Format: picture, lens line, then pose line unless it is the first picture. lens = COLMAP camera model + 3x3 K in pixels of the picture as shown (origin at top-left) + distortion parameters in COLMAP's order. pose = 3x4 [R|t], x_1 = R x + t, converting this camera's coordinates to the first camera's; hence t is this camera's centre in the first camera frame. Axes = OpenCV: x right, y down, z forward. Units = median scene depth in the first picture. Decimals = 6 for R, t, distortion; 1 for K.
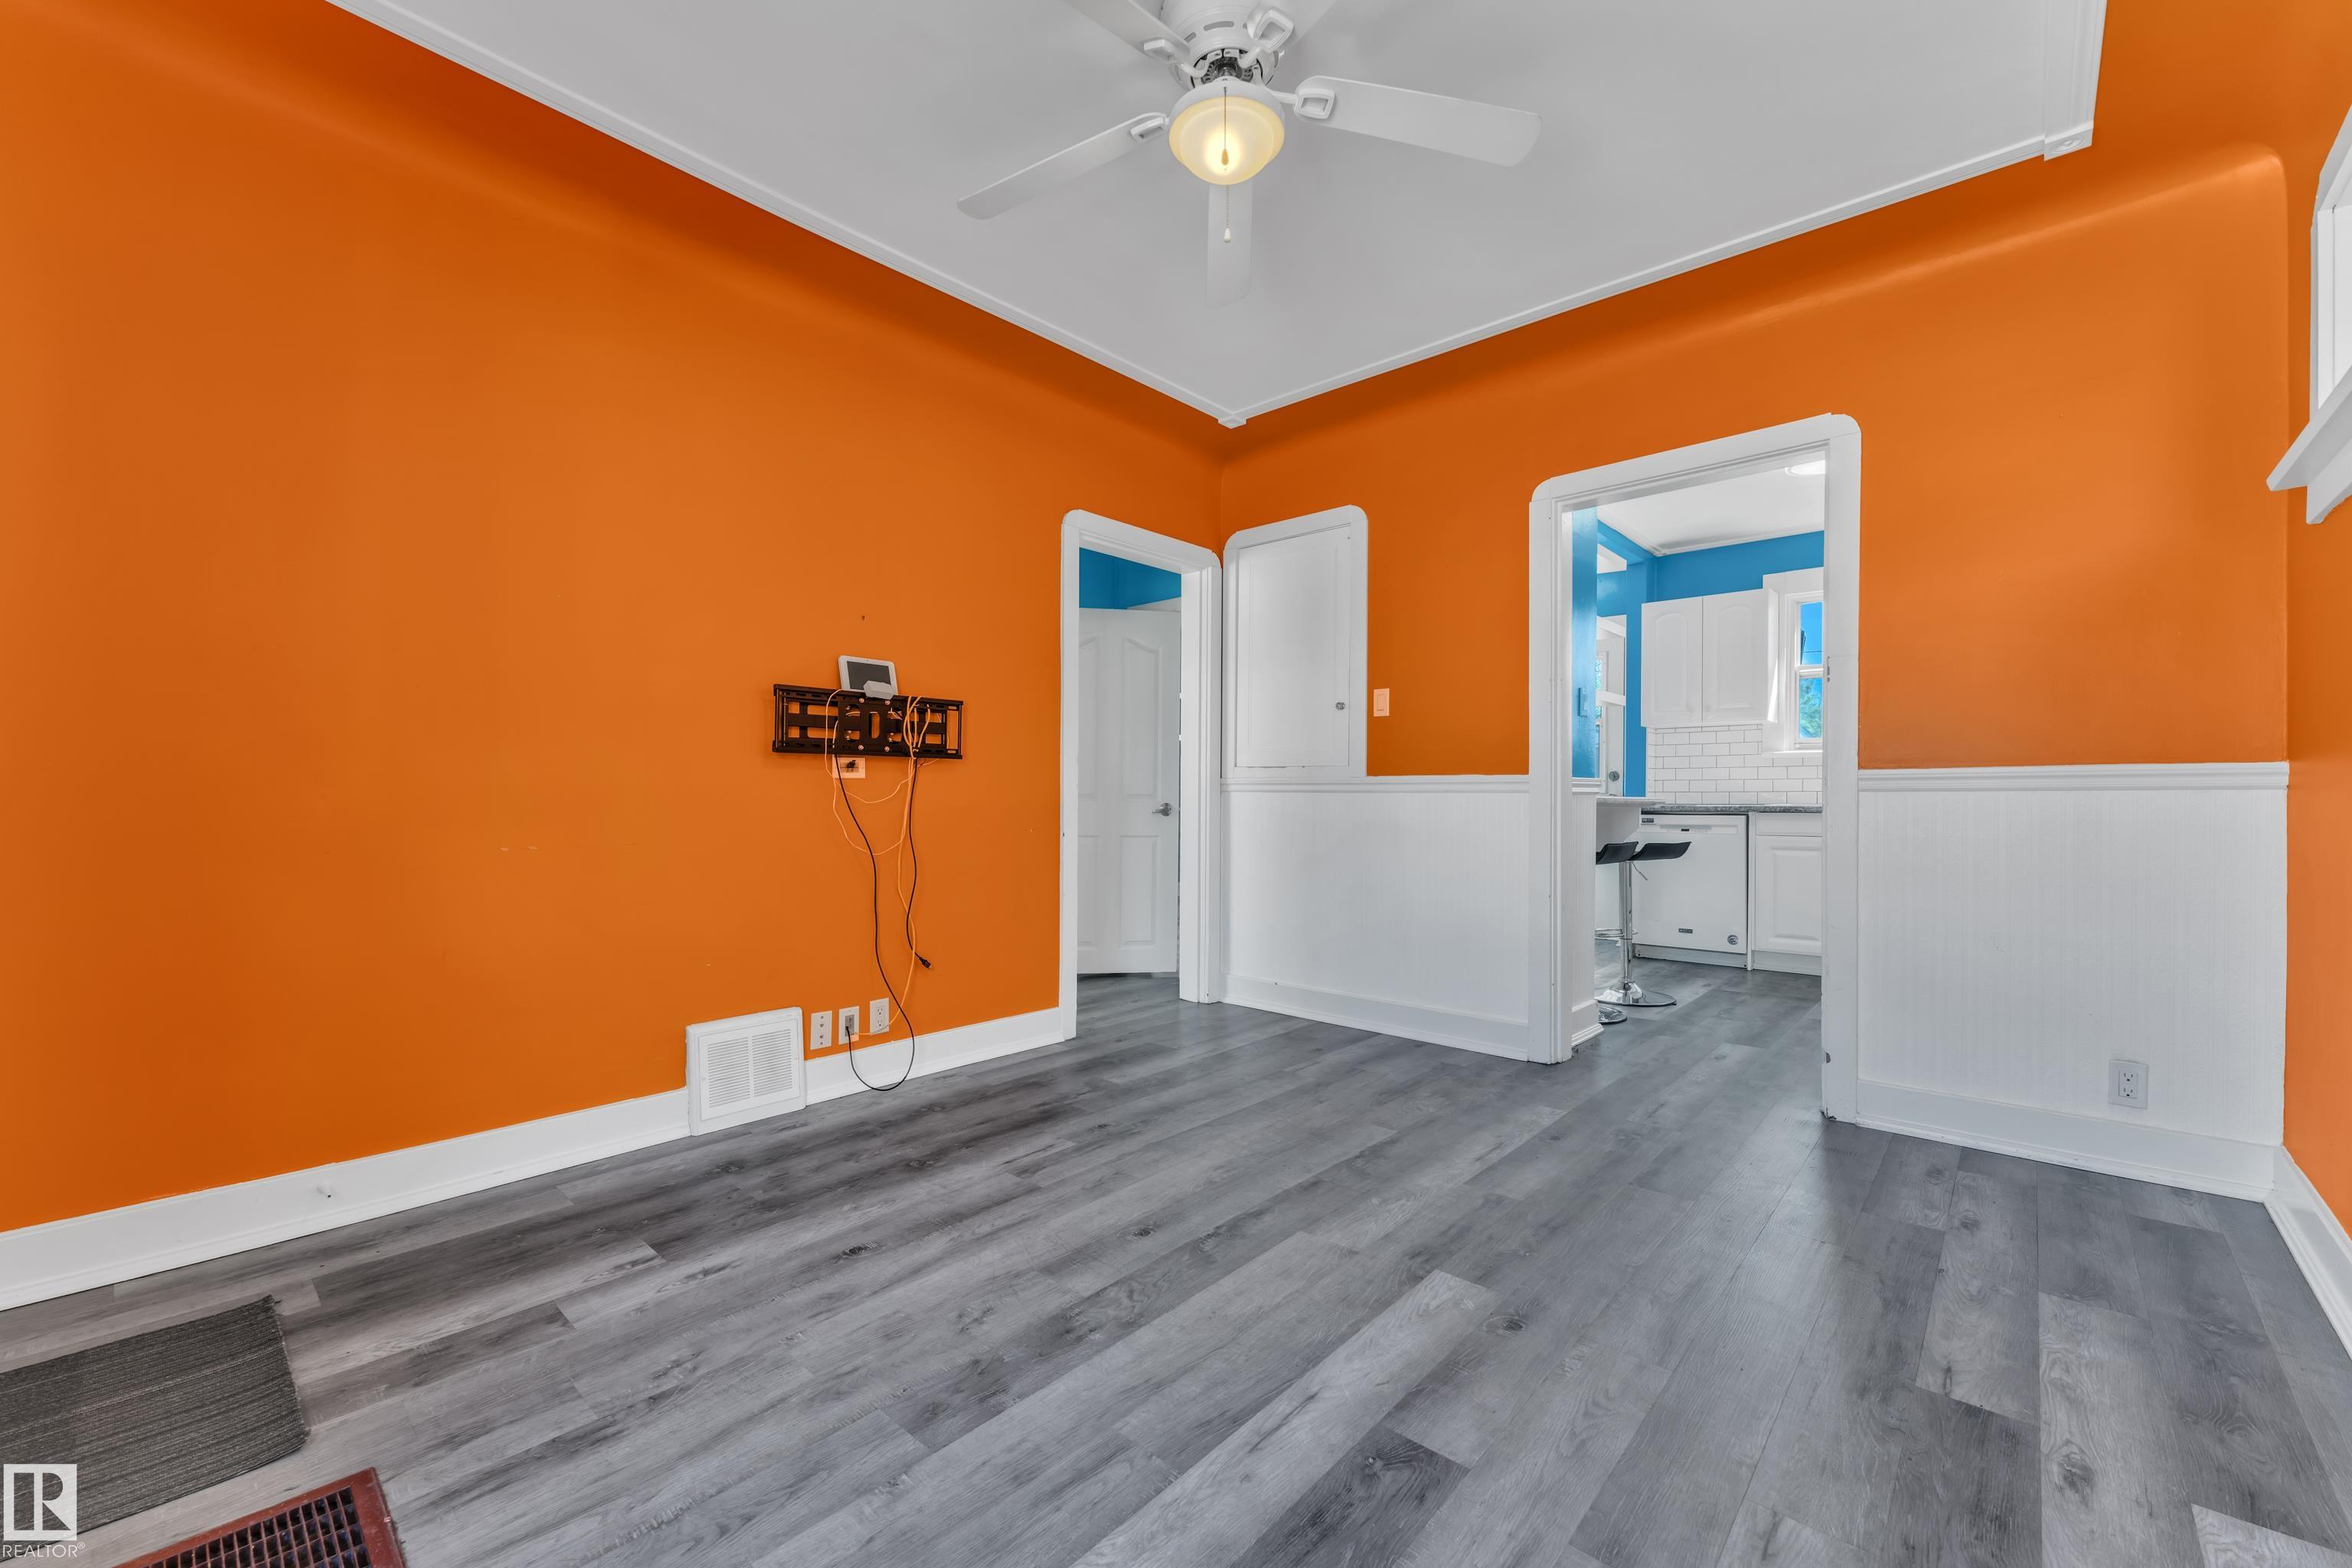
lens RADIAL K [[949.8, 0, 1169.6], [0, 949.8, 799.7], [0, 0, 1]] dist [0.000991, 0.000384]
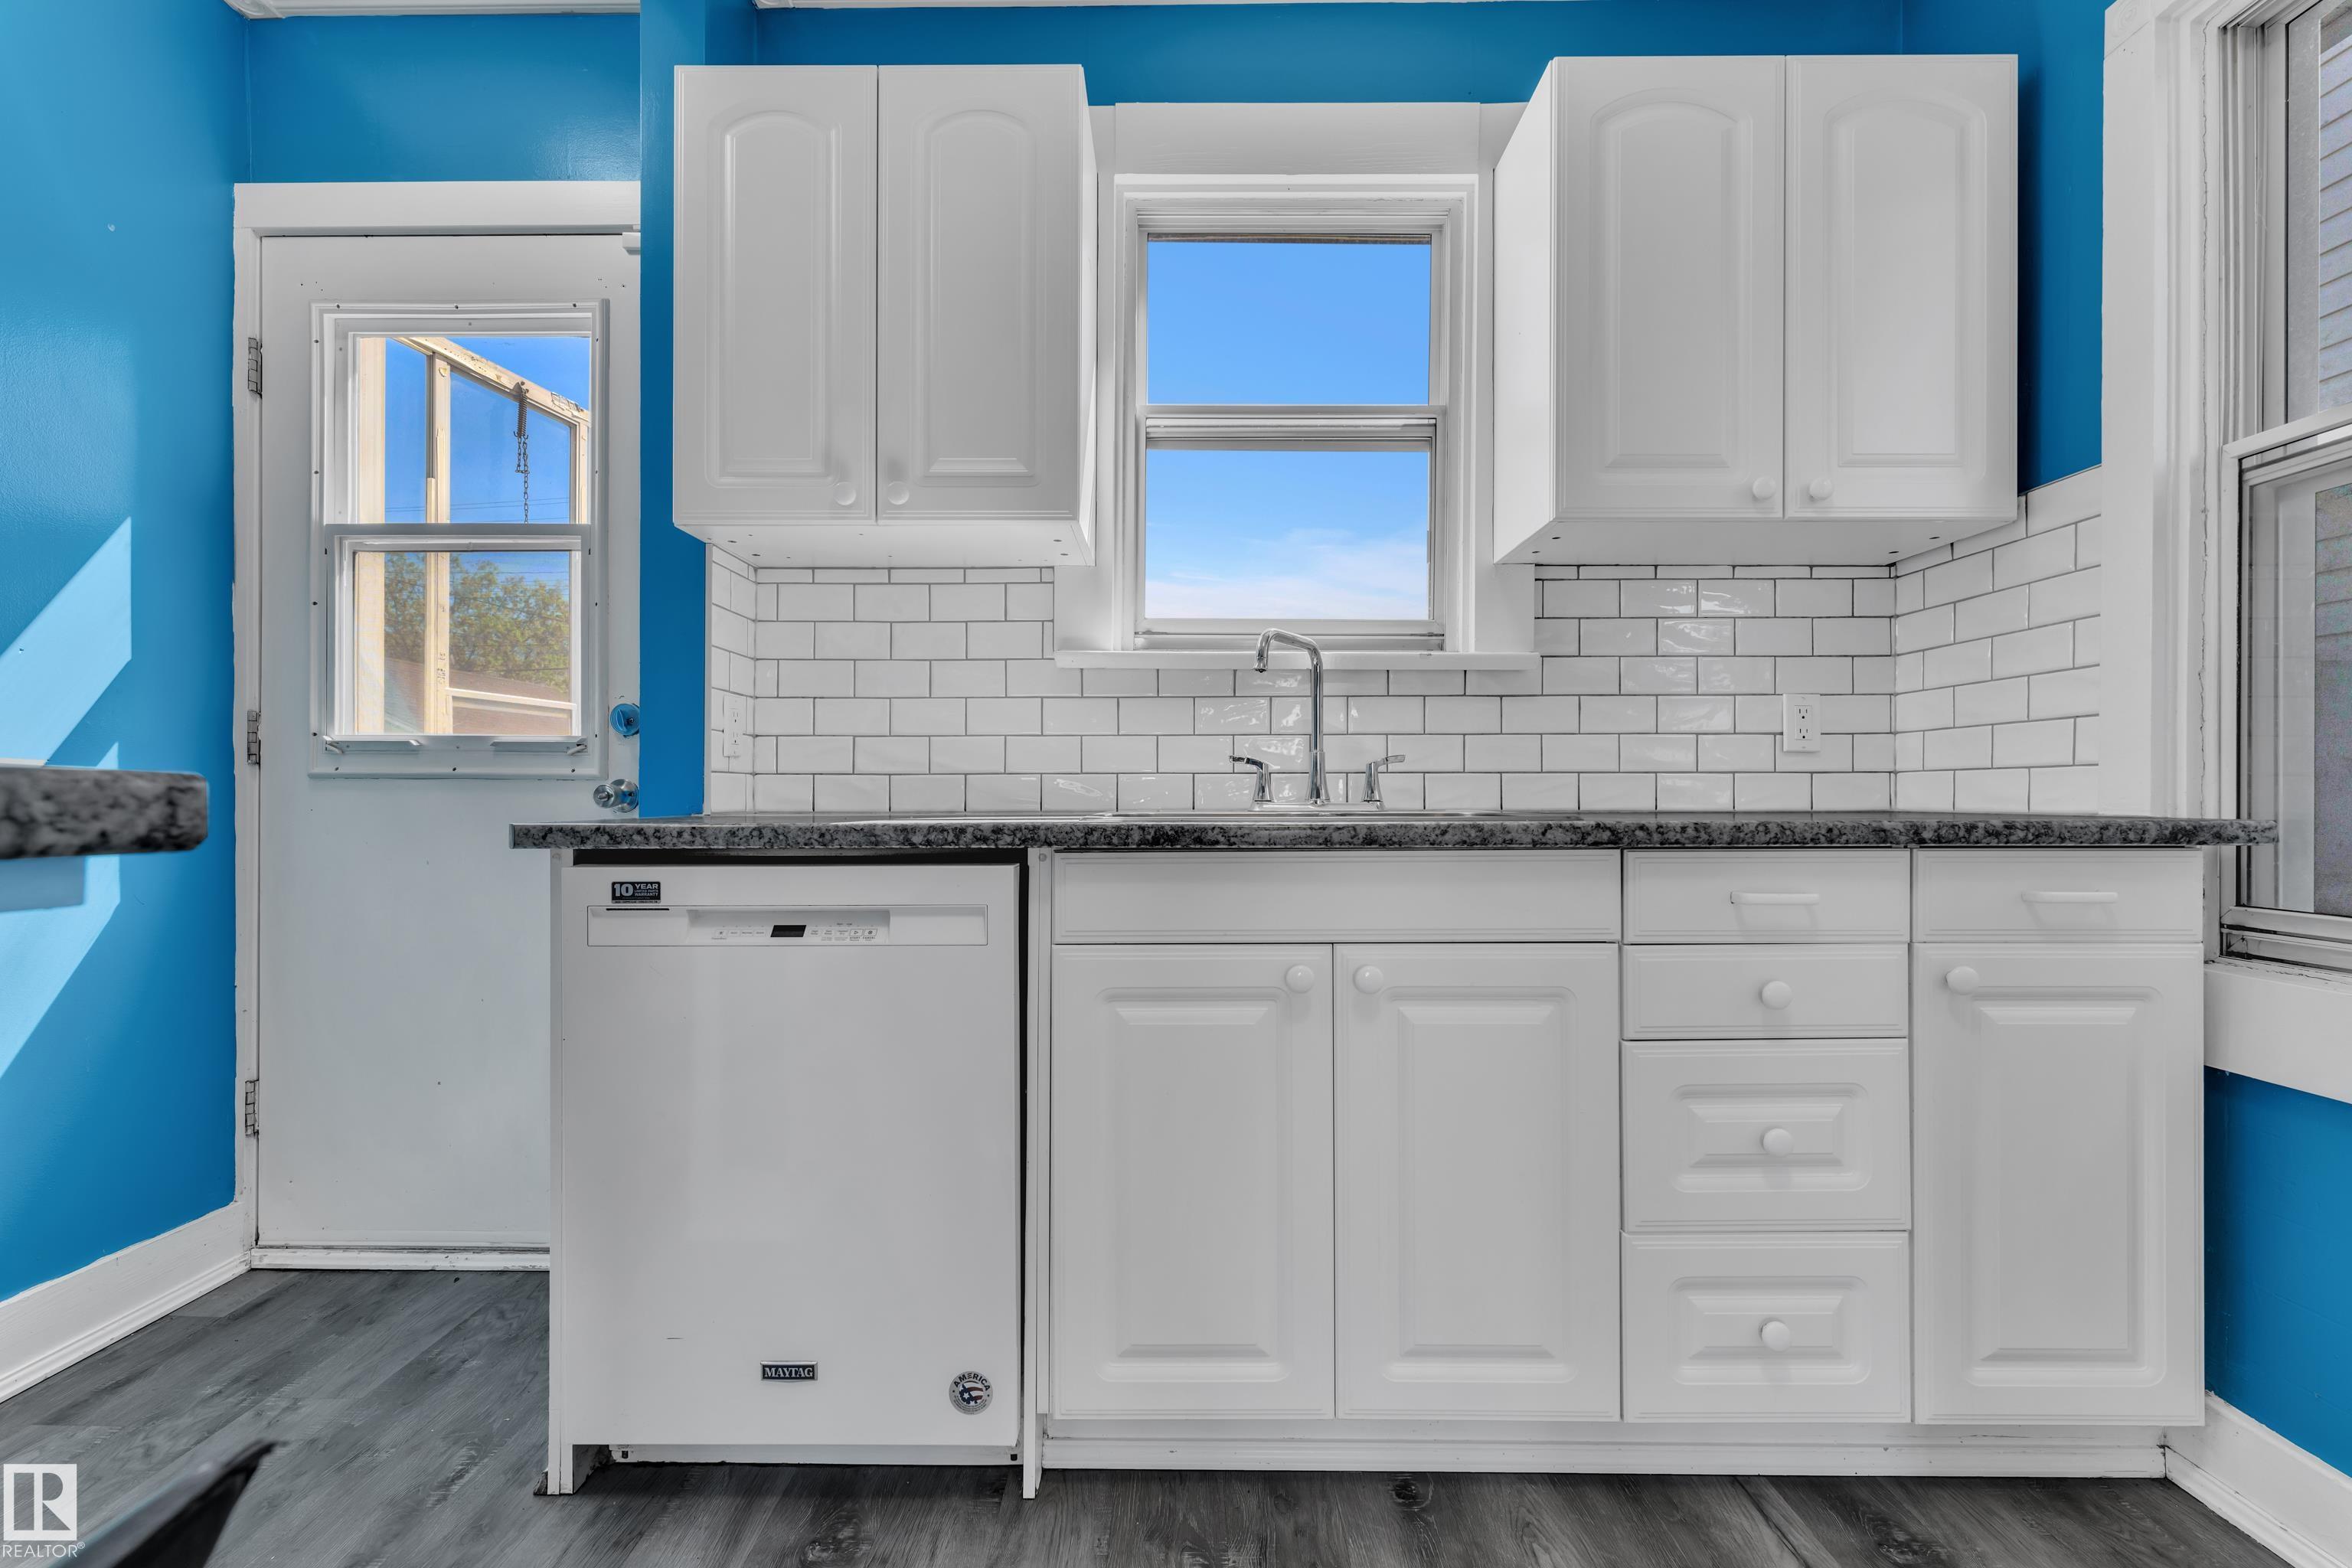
lens RADIAL K [[949.8, 0, 1172.8], [0, 949.8, 797.4], [0, 0, 1]] dist [0.000991, 0.000384]
pose [[0.746968, -0.000878, 0.664859, 0.433604], [0.002158, 0.999997, -0.001104, 0.000019], [-0.664856, 0.002259, 0.746968, 0.723392]]
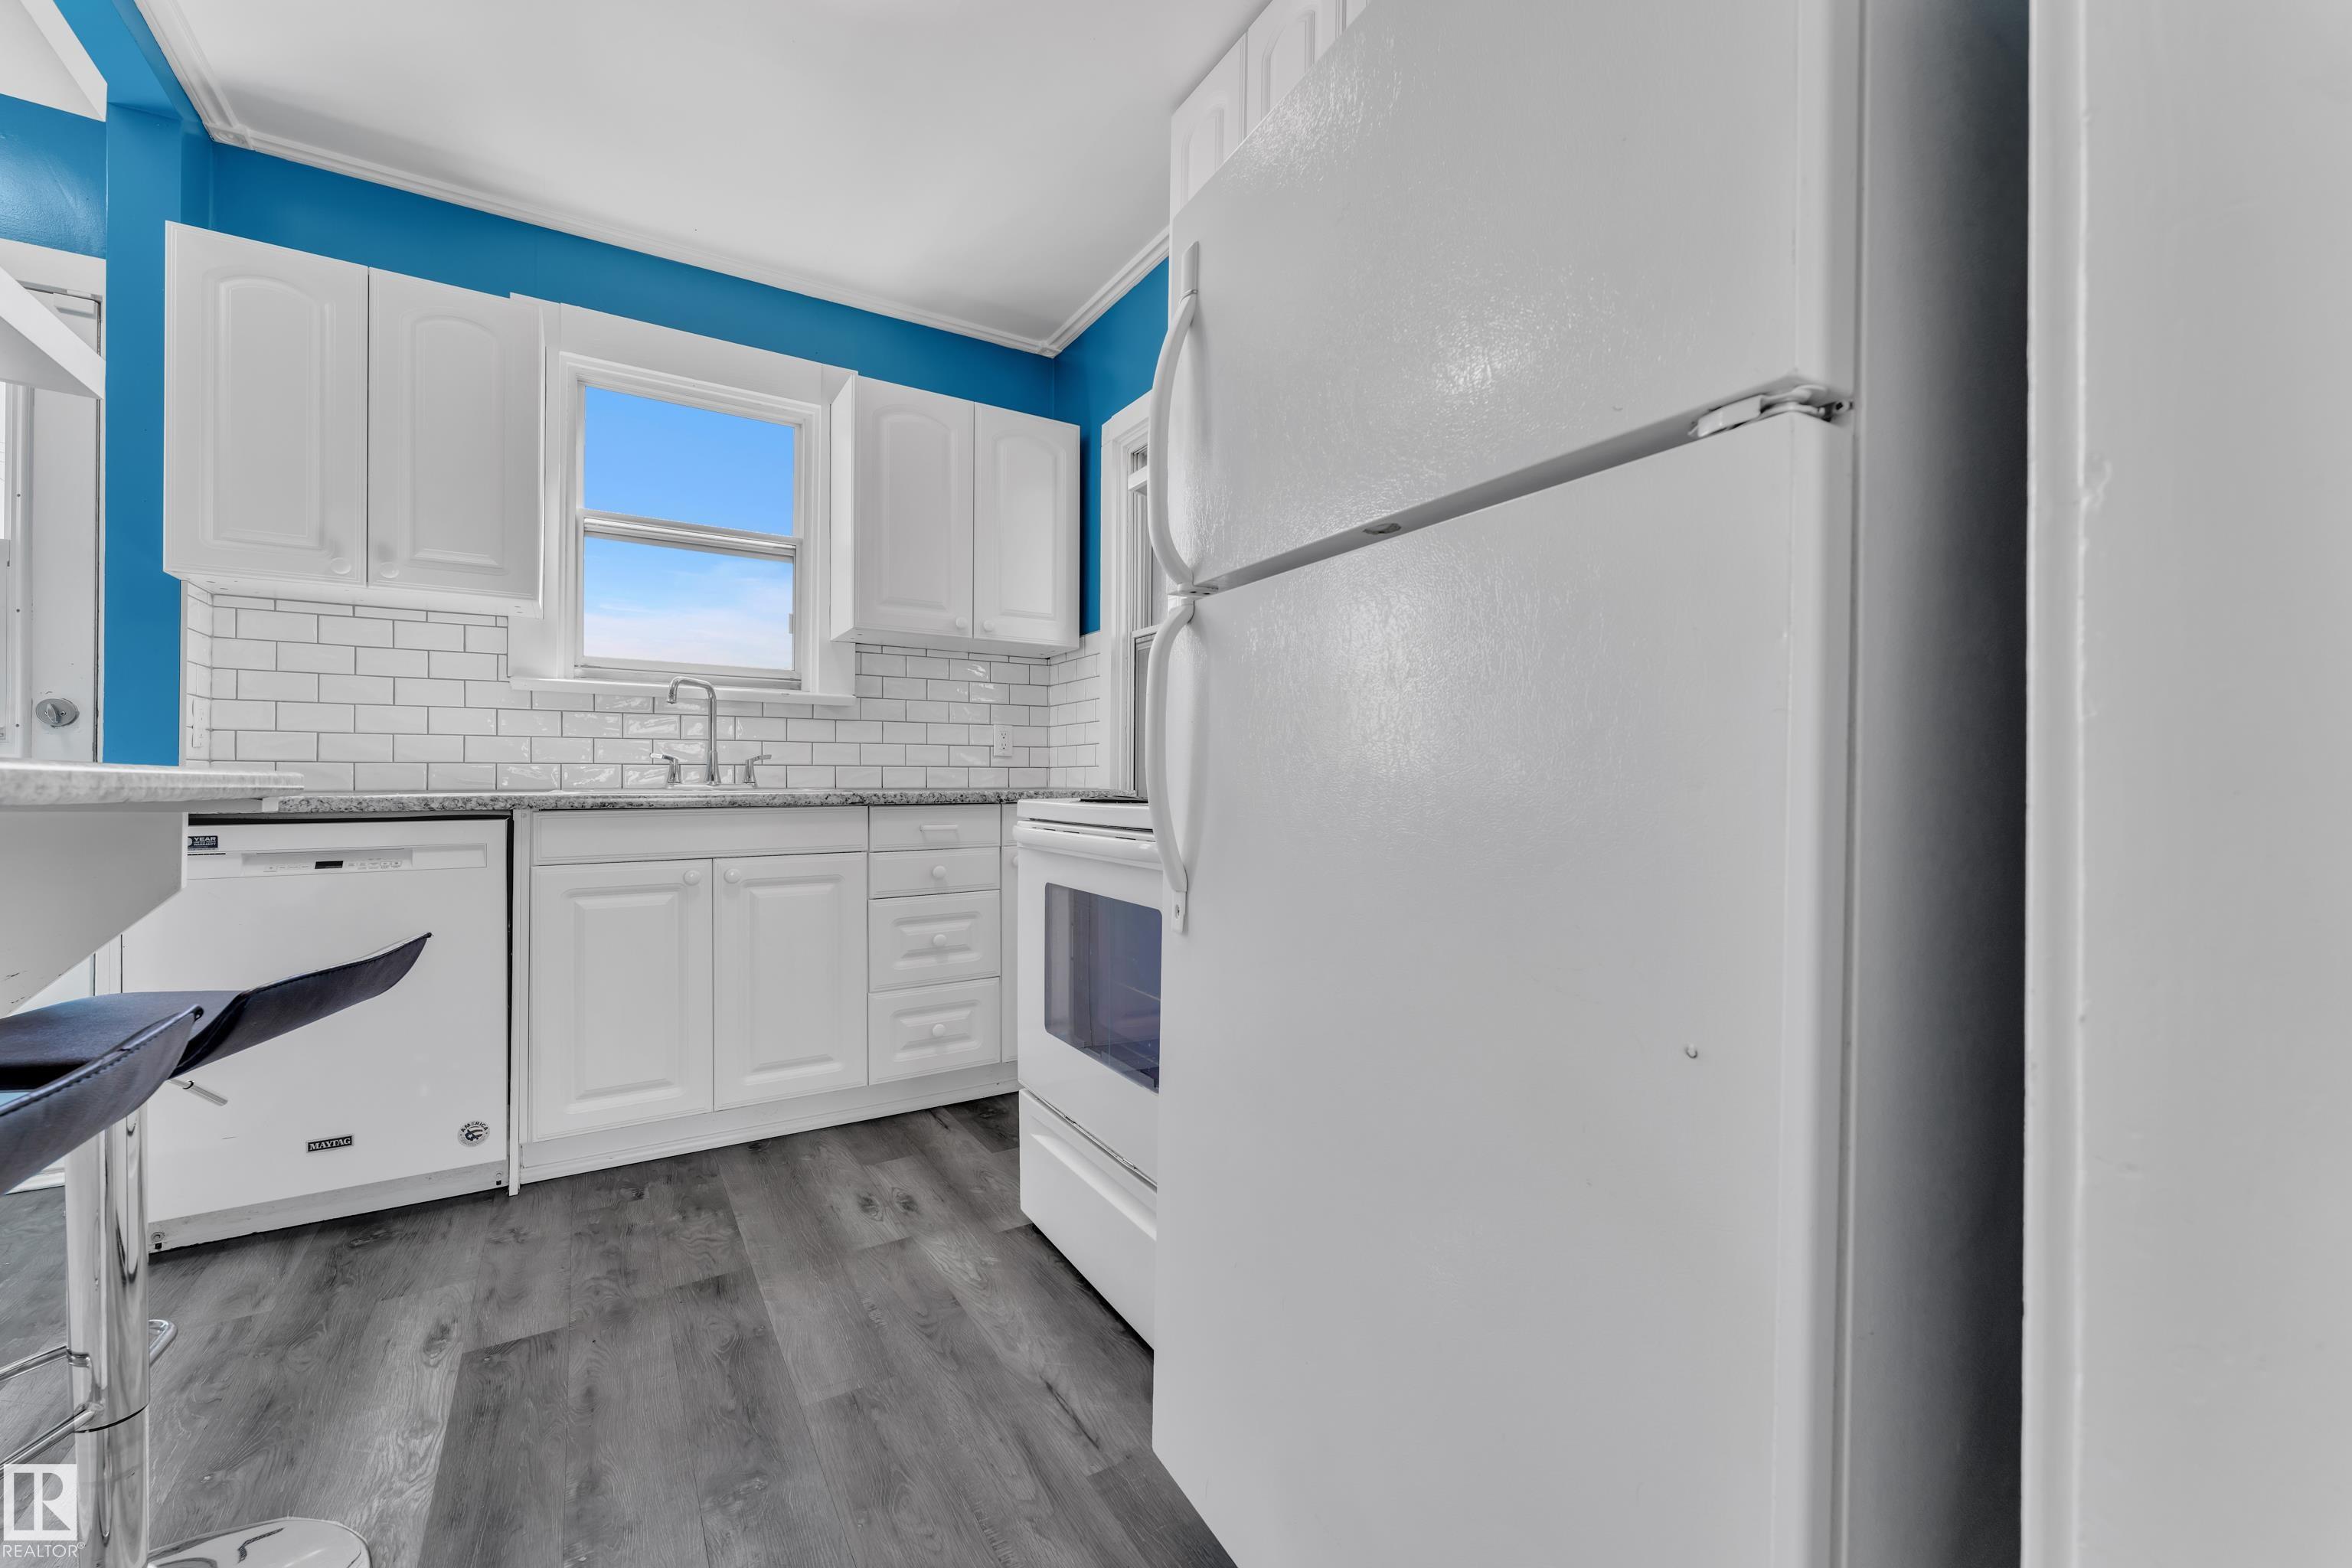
lens RADIAL K [[949.8, 0, 1176.7], [0, 949.8, 782.7], [0, 0, 1]] dist [0.000991, 0.000384]
pose [[0.272679, -0.002913, 0.962101, 0.267041], [-0.000388, 0.999995, 0.003138, -0.000624], [-0.962105, -0.001229, 0.272676, 0.558164]]
